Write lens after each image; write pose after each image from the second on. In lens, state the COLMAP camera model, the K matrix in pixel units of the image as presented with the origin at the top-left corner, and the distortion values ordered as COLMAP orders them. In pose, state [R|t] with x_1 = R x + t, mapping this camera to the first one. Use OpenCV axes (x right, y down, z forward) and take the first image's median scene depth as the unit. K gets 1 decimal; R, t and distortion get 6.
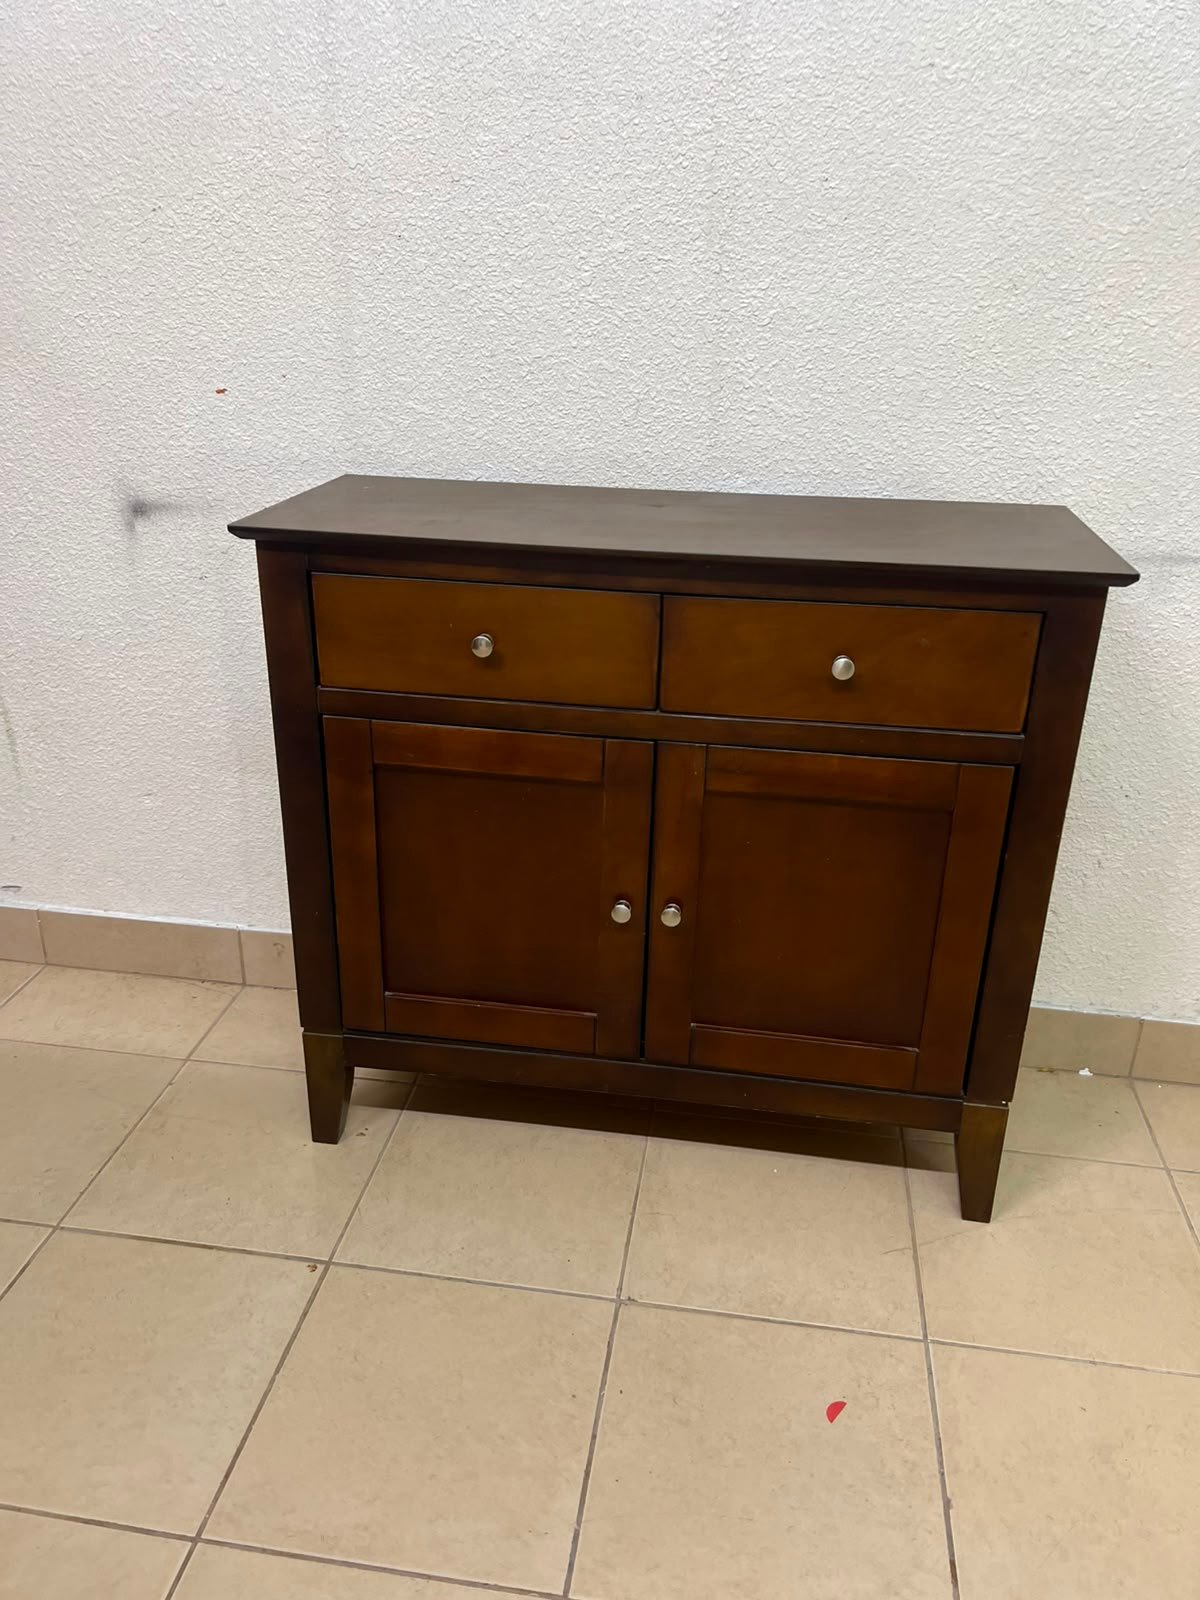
lens RADIAL K [[1217.1, 0, 607.5], [0, 1217.1, 783.5], [0, 0, 1]] dist [0.035634, -0.039517]
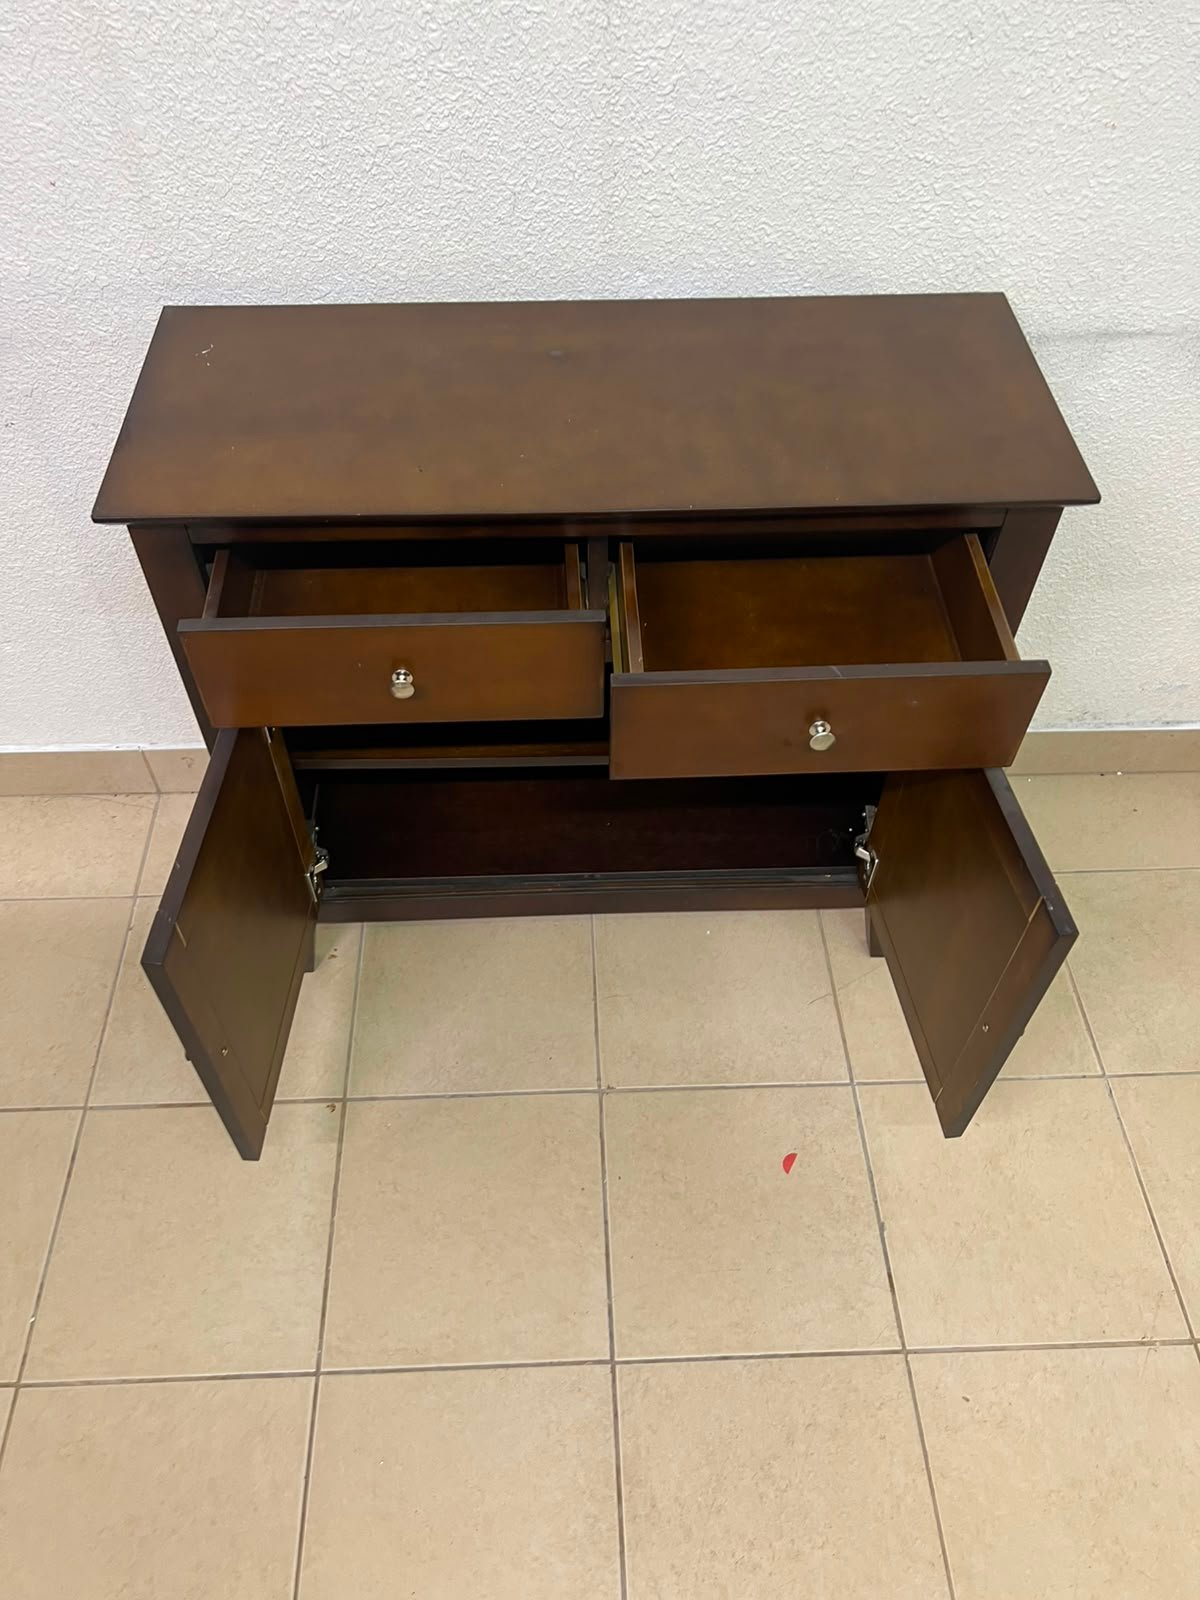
lens RADIAL K [[1217.1, 0, 584.7], [0, 1217.1, 810.6], [0, 0, 1]] dist [0.035634, -0.039517]
pose [[0.983297, -0.152383, 0.099536, -0.076529], [0.087115, 0.874183, 0.477719, -0.356270], [-0.159809, -0.461068, 0.872856, 0.090476]]
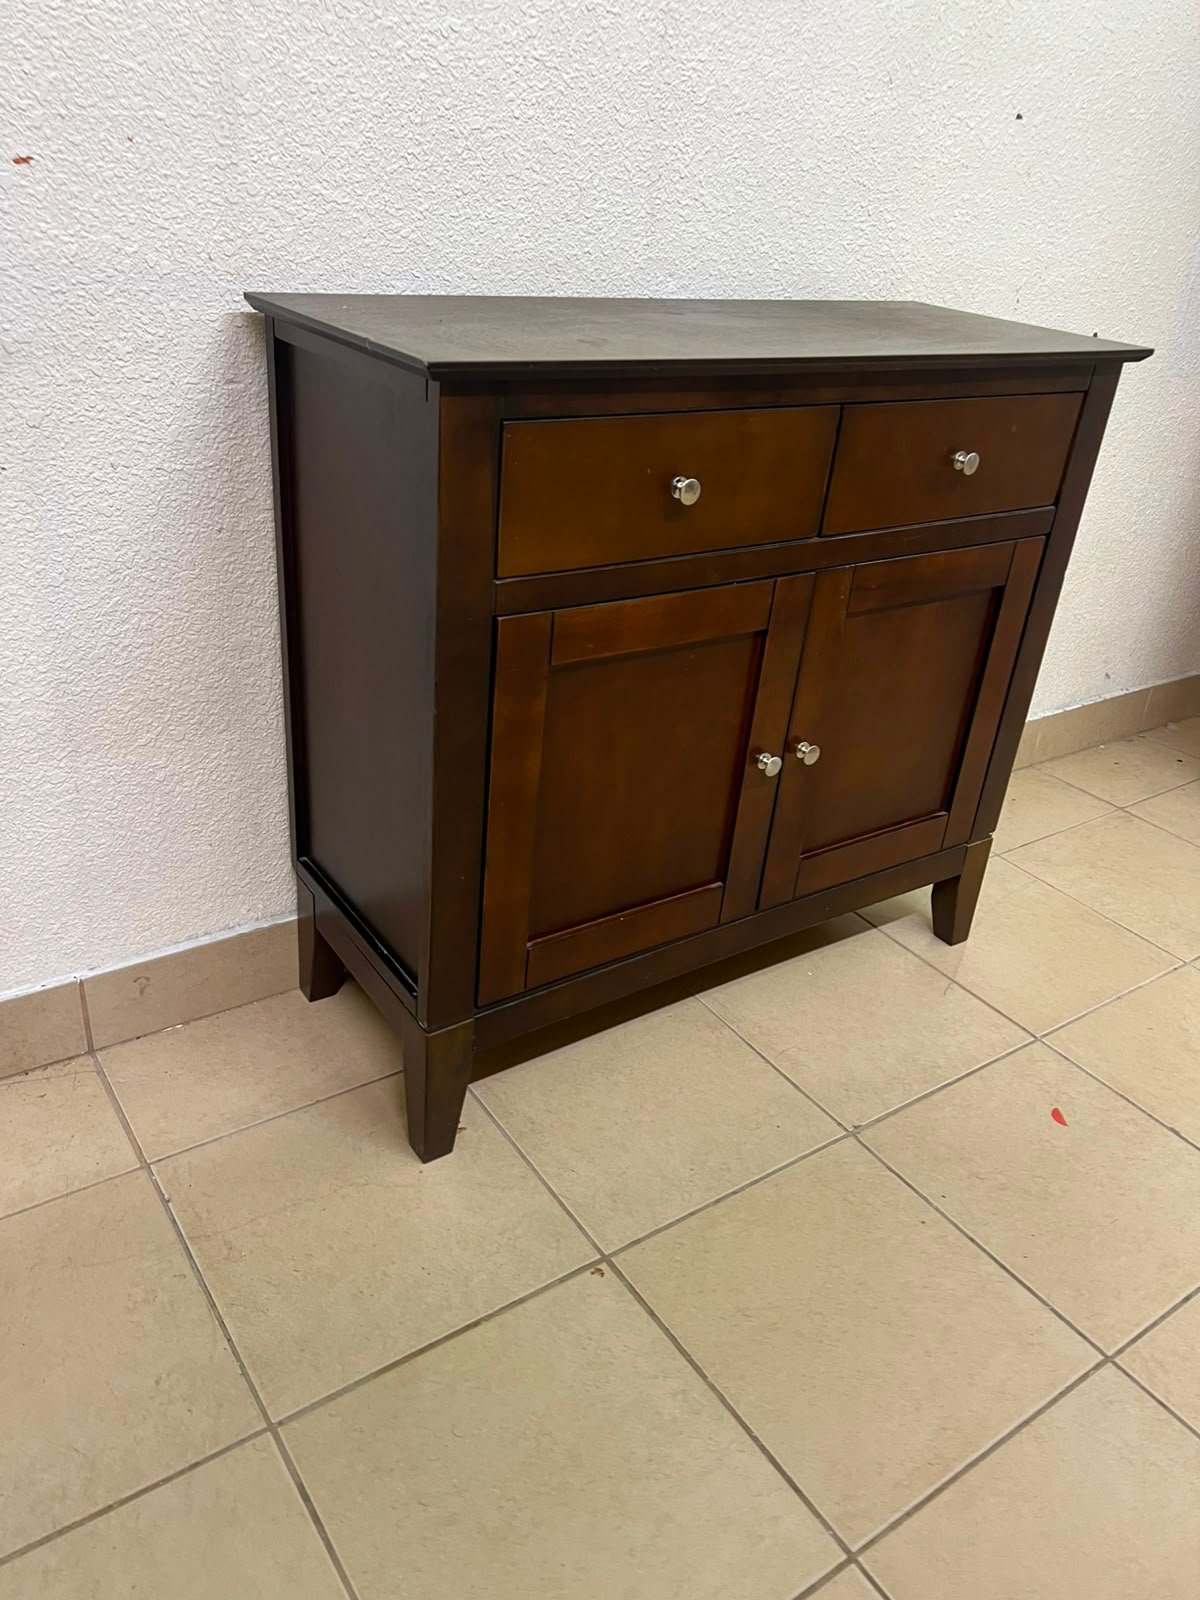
lens RADIAL K [[1217.1, 0, 608.5], [0, 1217.1, 788.6], [0, 0, 1]] dist [0.035634, -0.039517]
pose [[0.724099, -0.284131, 0.628451, -0.642581], [0.201109, 0.958584, 0.201671, -0.086515], [-0.659724, -0.019642, 0.751251, 0.356746]]
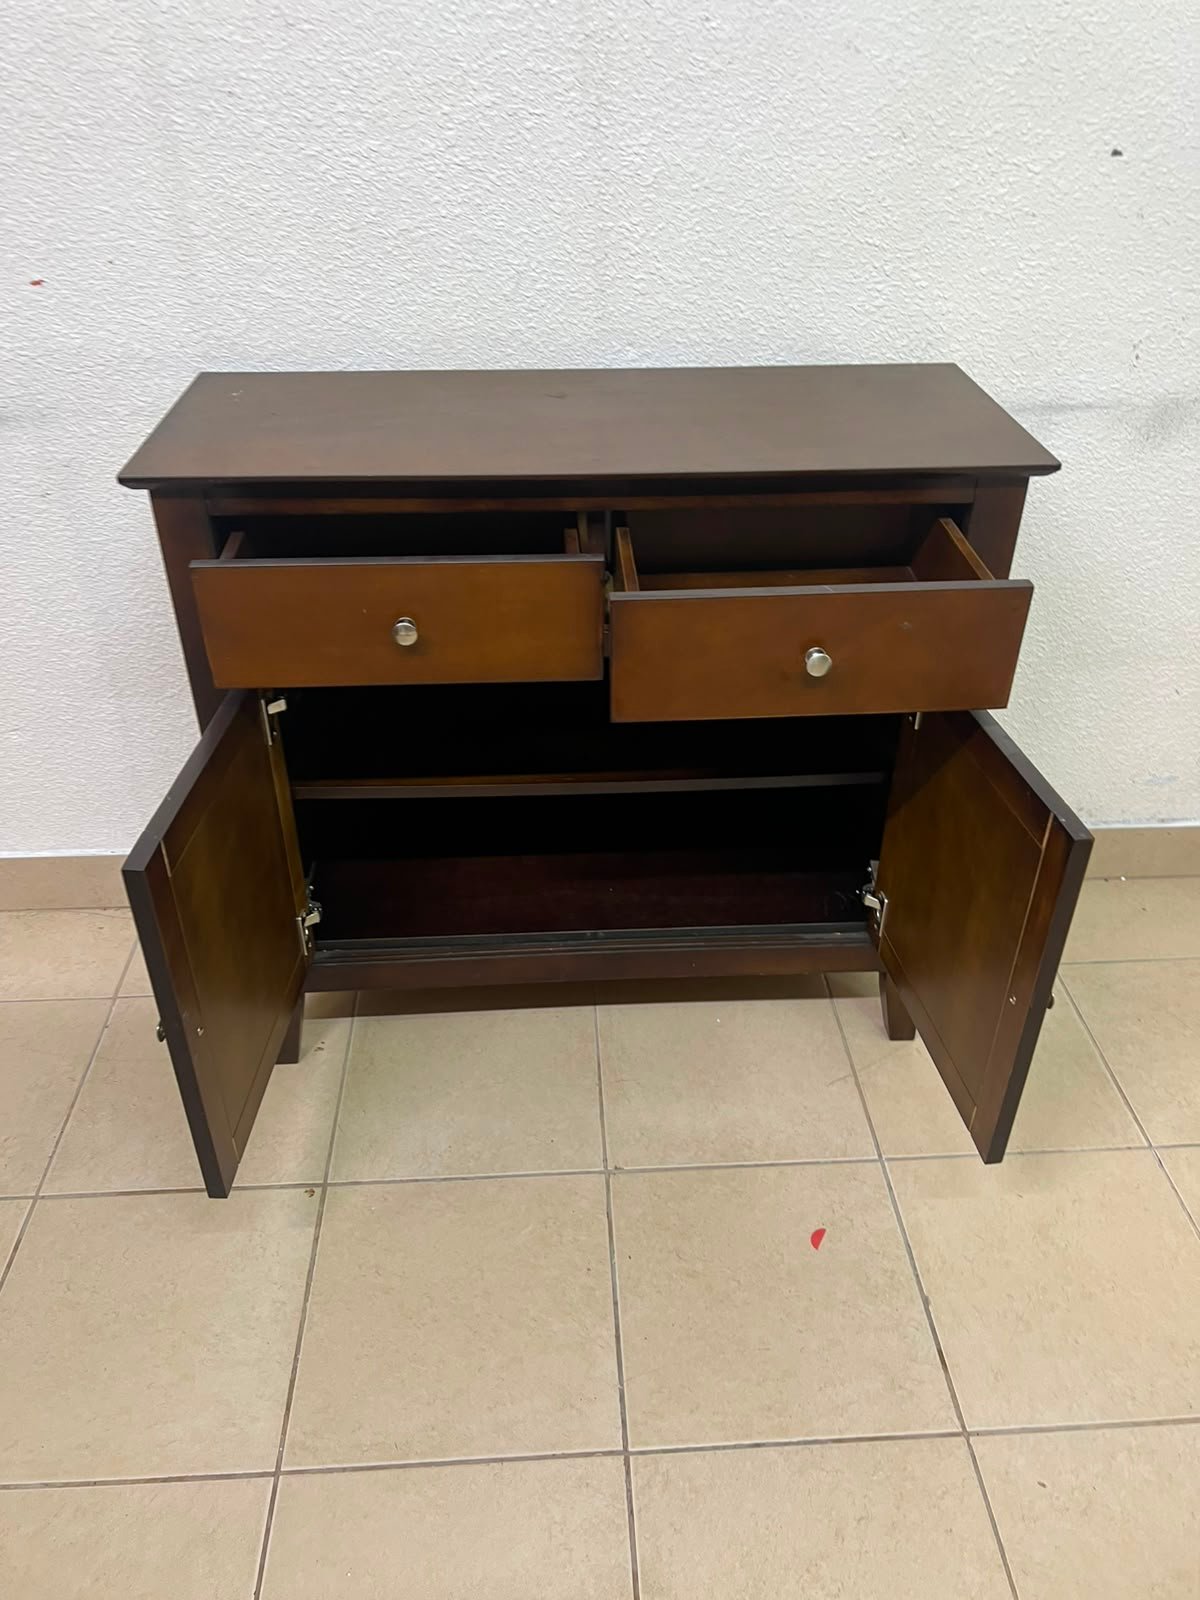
lens RADIAL K [[1217.1, 0, 606.6], [0, 1217.1, 786.1], [0, 0, 1]] dist [0.035634, -0.039517]
pose [[0.979210, -0.126907, 0.158251, -0.111093], [0.094281, 0.975477, 0.198886, -0.116366], [-0.179610, -0.179831, 0.967161, 0.015898]]
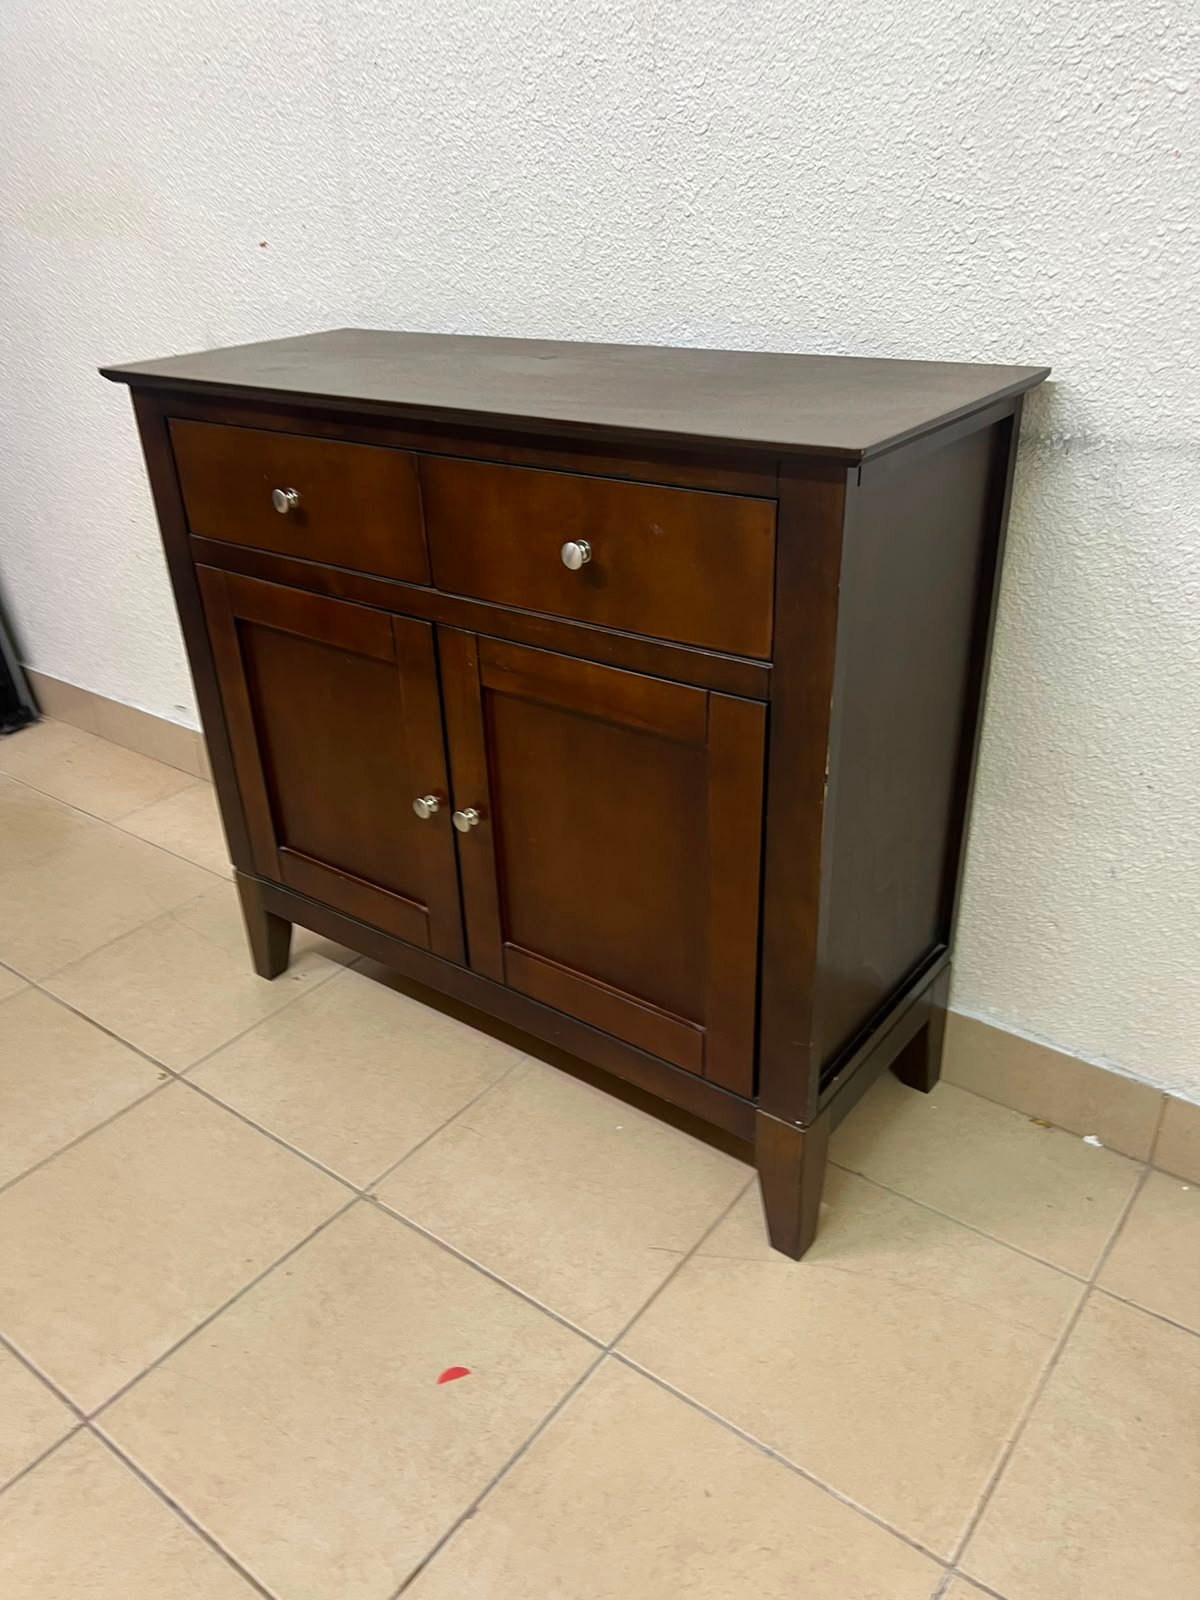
lens RADIAL K [[1217.1, 0, 583.9], [0, 1217.1, 806.3], [0, 0, 1]] dist [0.035634, -0.039517]
pose [[0.867842, 0.179248, -0.463380, 0.523644], [-0.134304, 0.982567, 0.128552, -0.029306], [0.478344, -0.049329, 0.876786, 0.227351]]
